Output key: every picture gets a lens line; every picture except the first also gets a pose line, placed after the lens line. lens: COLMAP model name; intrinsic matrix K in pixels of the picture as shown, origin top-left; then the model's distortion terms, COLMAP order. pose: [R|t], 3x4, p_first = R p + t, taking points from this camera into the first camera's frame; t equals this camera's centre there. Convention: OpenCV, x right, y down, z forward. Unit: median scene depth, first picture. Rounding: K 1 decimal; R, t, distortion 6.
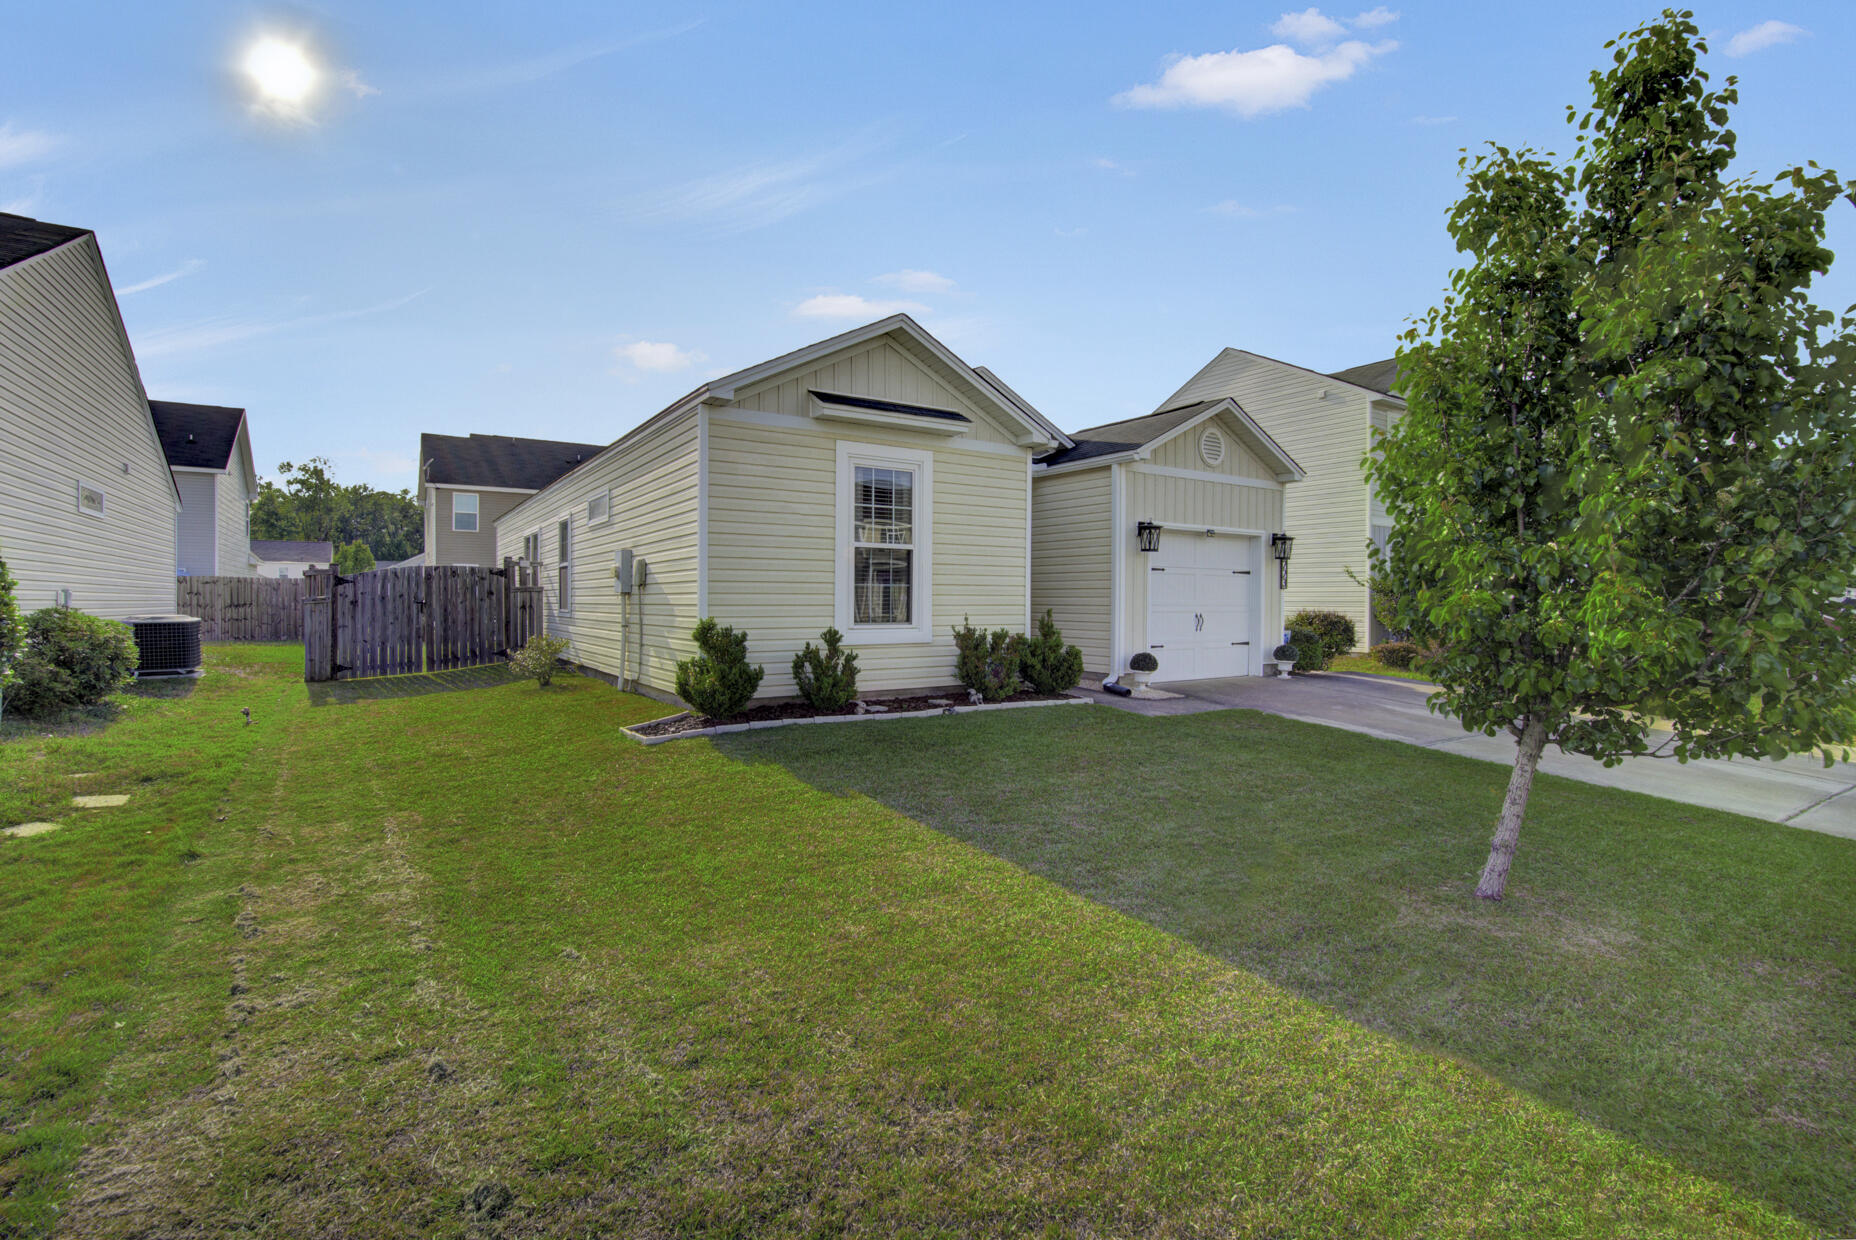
lens RADIAL K [[832.8, 0, 938.3], [0, 832.8, 621.3], [0, 0, 1]] dist [-0.001021, -0.000459]
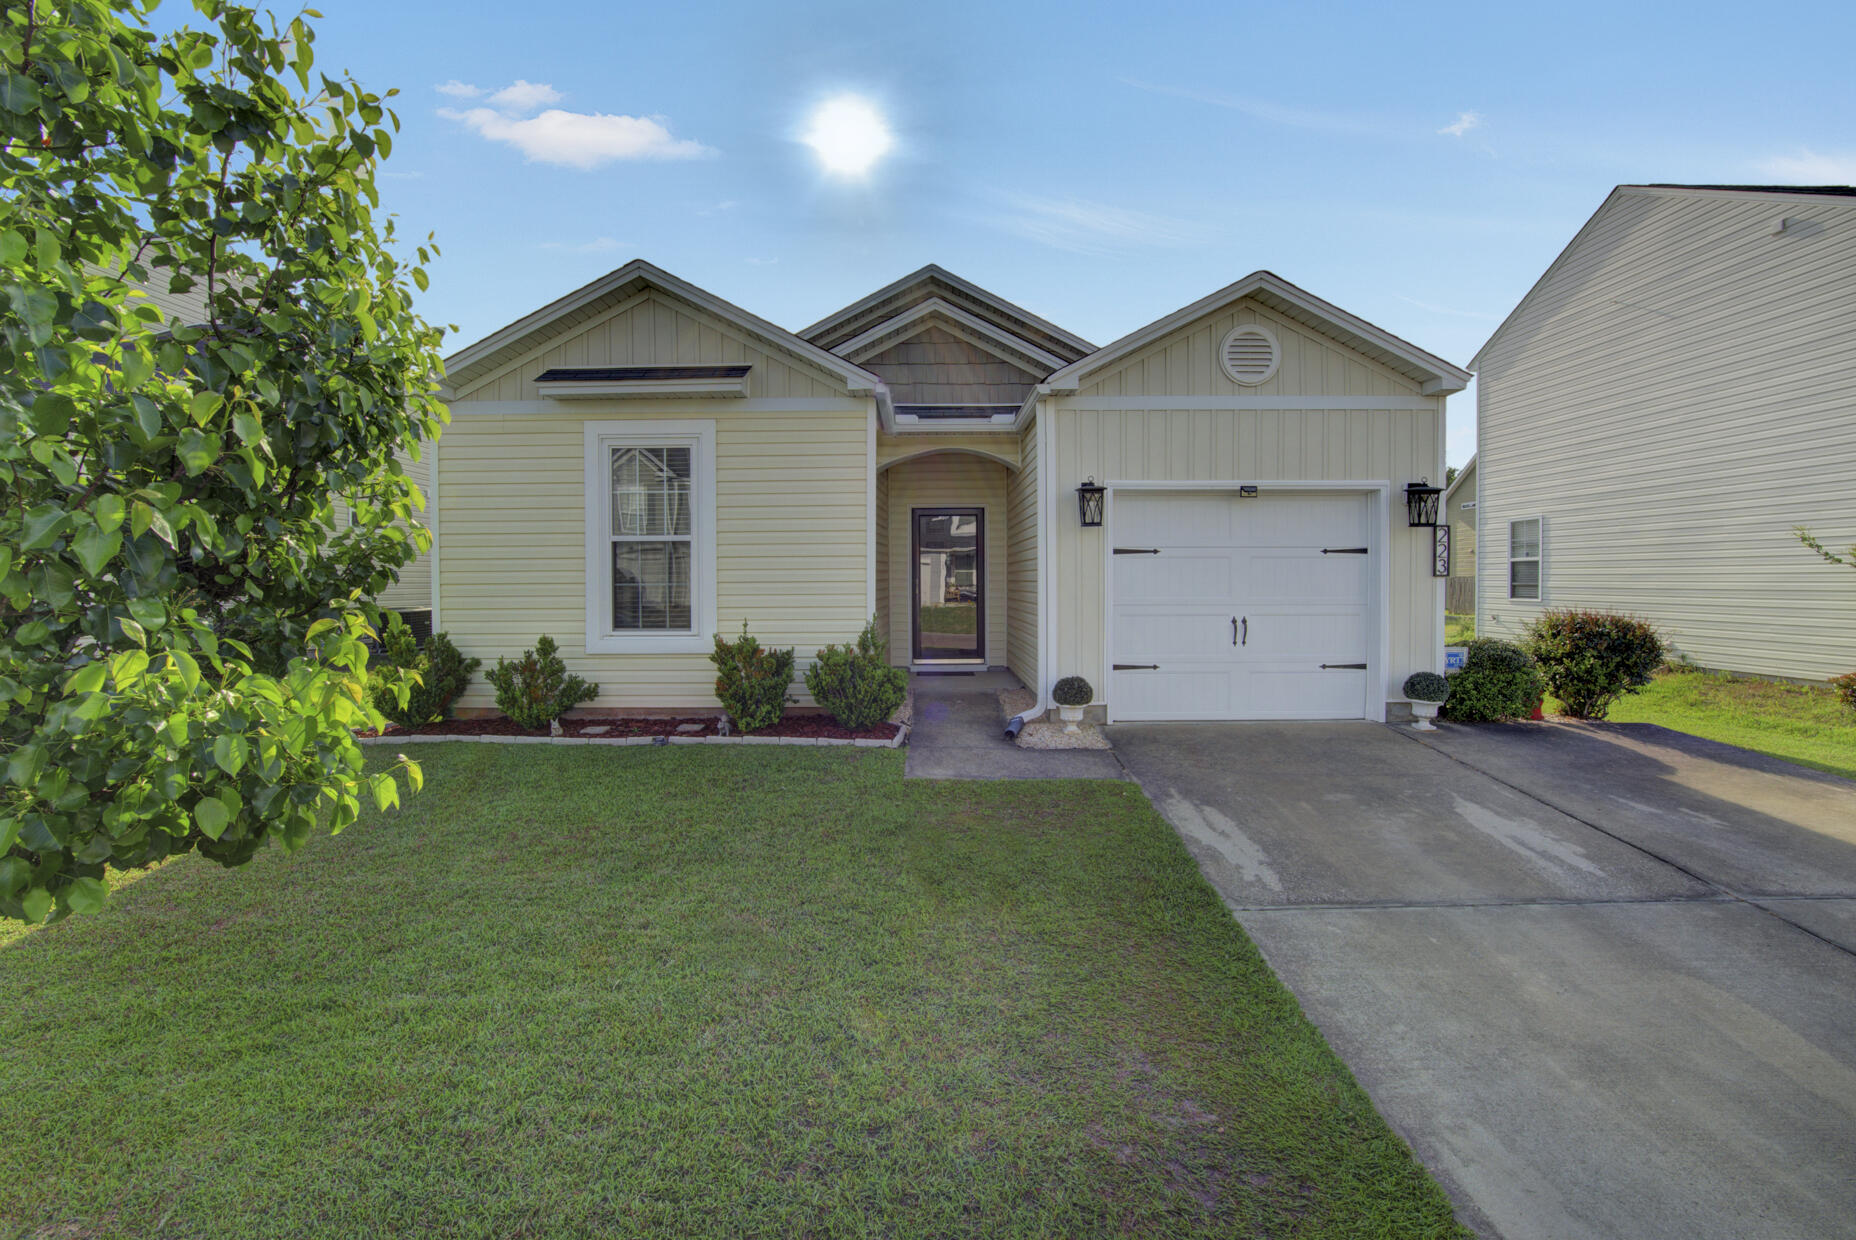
lens RADIAL K [[818.1, 0, 902.4], [0, 818.1, 607.3], [0, 0, 1]] dist [-0.000623, -0.000115]
pose [[0.829730, -0.005135, -0.558141, 0.499653], [-0.004948, 0.999851, -0.016555, -0.006662], [0.558143, 0.016498, 0.829581, 0.372959]]
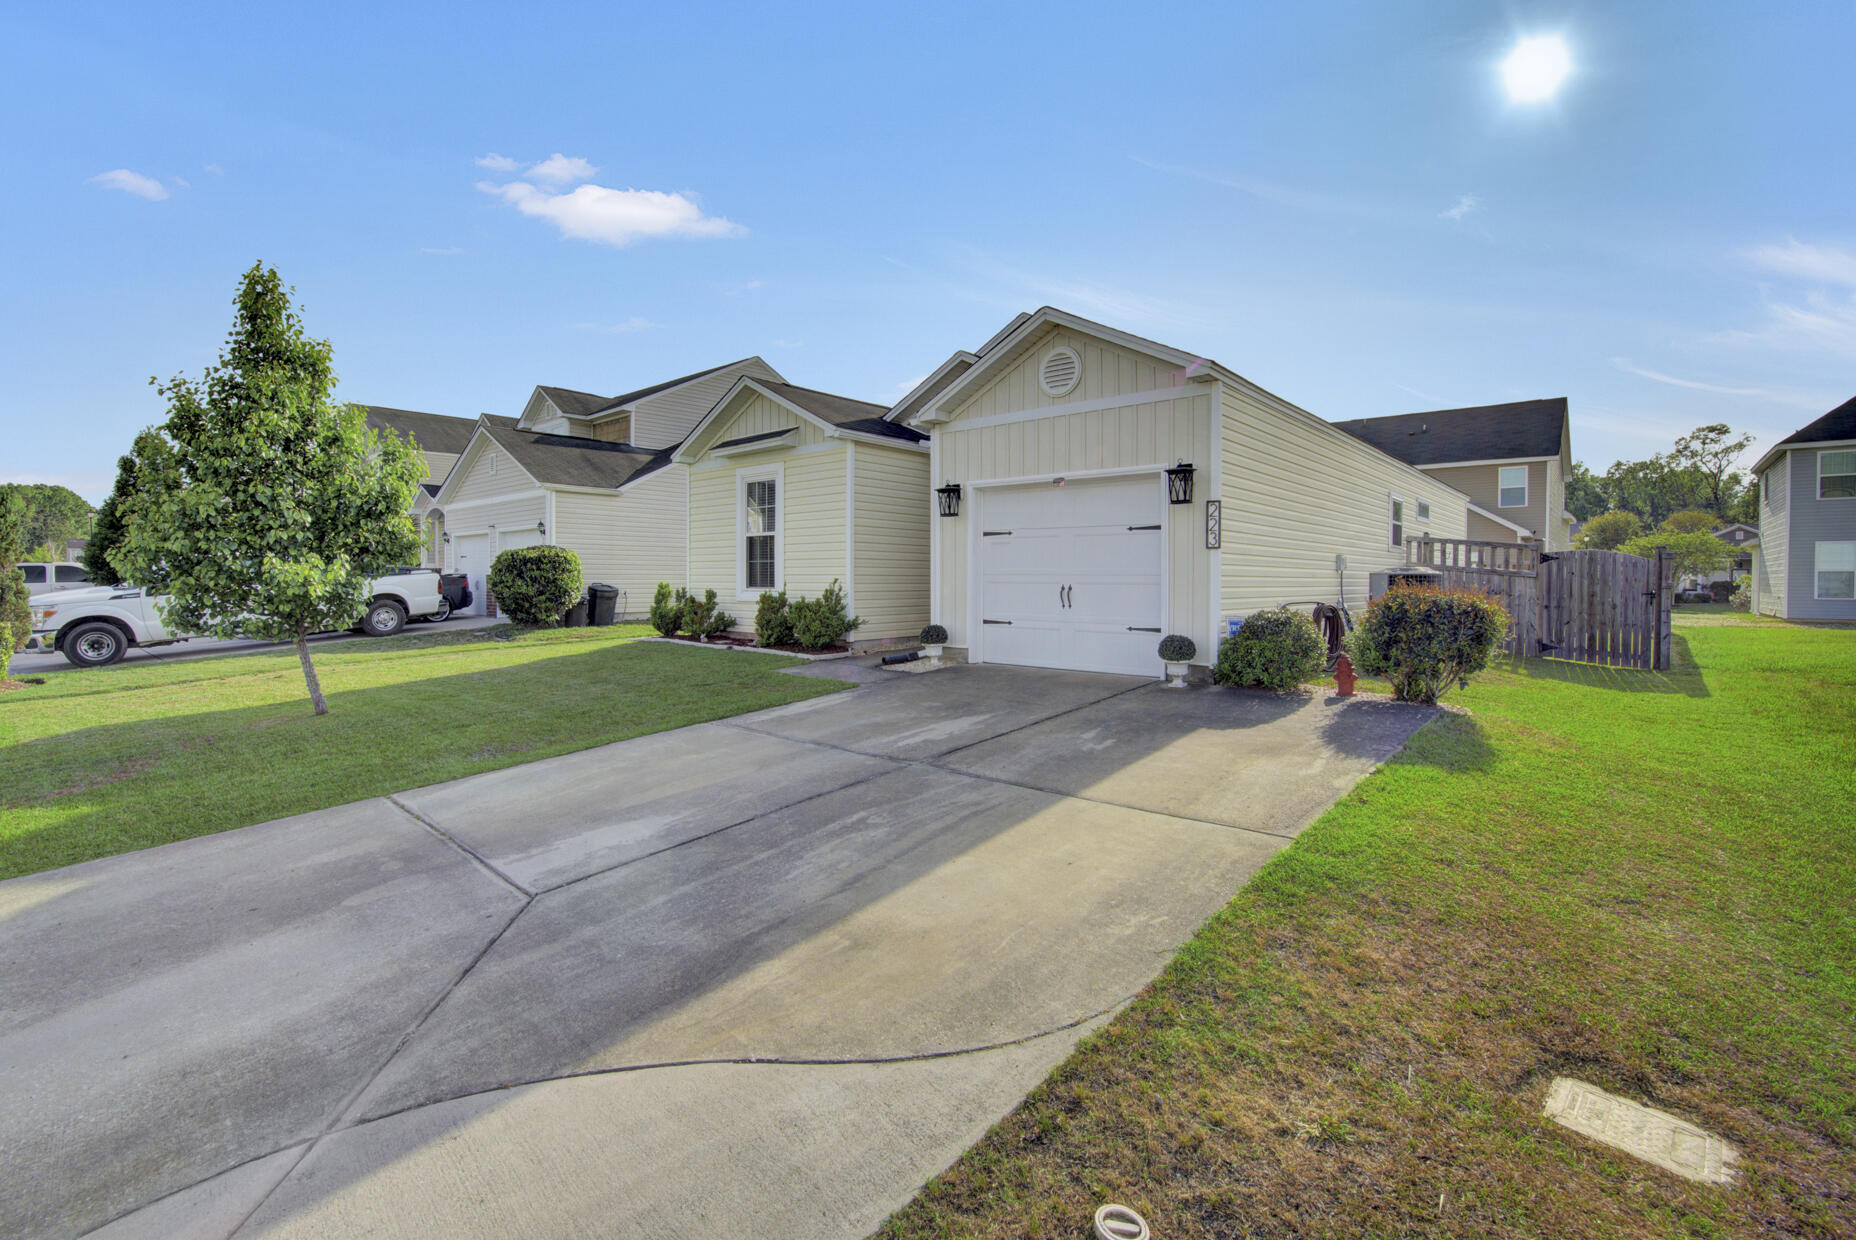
lens RADIAL K [[822.0, 0, 928.2], [0, 822.0, 576.9], [0, 0, 1]] dist [-0.000167, -0.000102]
pose [[0.257288, -0.005860, -0.966317, 1.137068], [-0.026313, 0.999568, -0.013067, -0.004631], [0.965976, 0.028788, 0.257023, 0.755021]]
